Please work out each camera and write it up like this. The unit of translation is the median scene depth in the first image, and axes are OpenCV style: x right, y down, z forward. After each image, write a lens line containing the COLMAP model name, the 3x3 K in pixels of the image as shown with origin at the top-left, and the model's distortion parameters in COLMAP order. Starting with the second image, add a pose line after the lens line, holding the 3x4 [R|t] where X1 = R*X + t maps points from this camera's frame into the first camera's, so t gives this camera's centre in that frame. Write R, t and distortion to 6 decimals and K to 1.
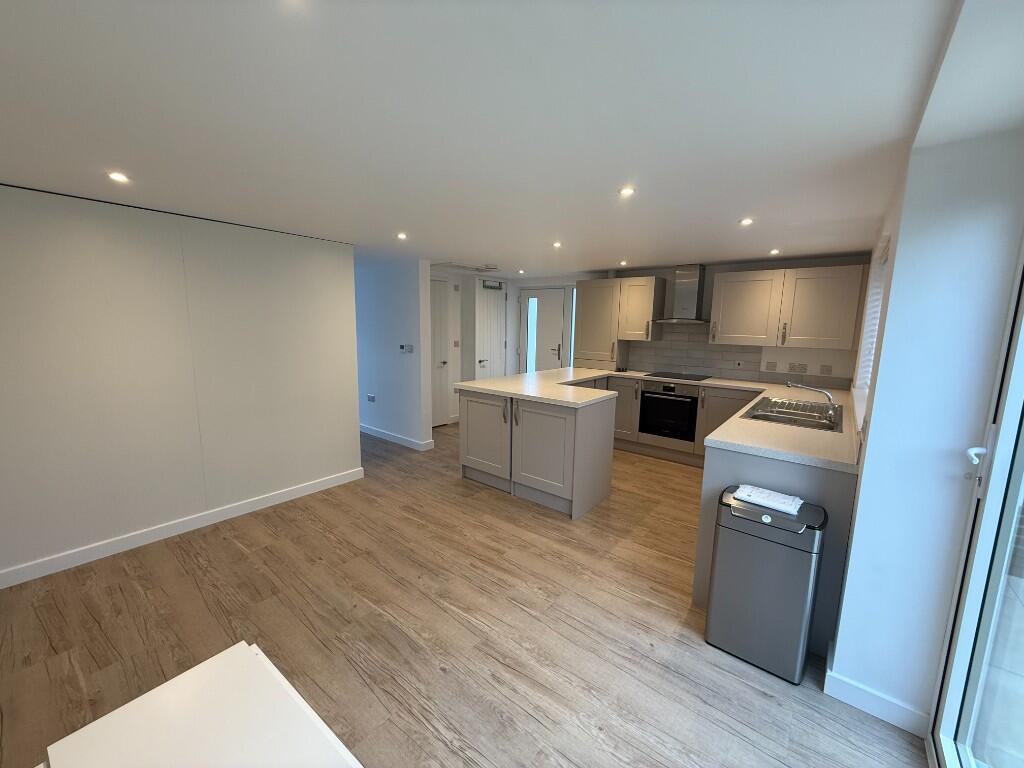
lens RADIAL K [[407.2, 0, 508.9], [0, 407.2, 382.7], [0, 0, 1]] dist [-0.000718, -0.000011]
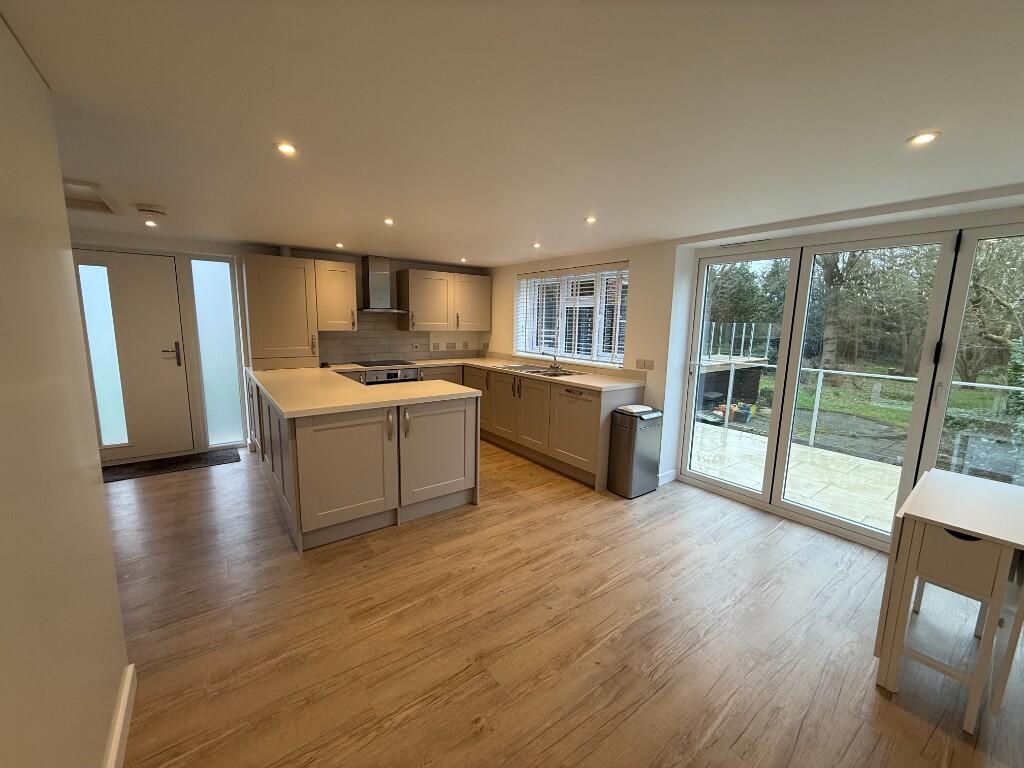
lens RADIAL K [[407.2, 0, 508.9], [0, 407.2, 382.7], [0, 0, 1]] dist [-0.000718, -0.000011]
pose [[0.240949, -0.160273, 0.957213, -0.785217], [0.127916, 0.982911, 0.132377, -0.097340], [-0.962071, 0.090547, 0.257333, 0.640266]]
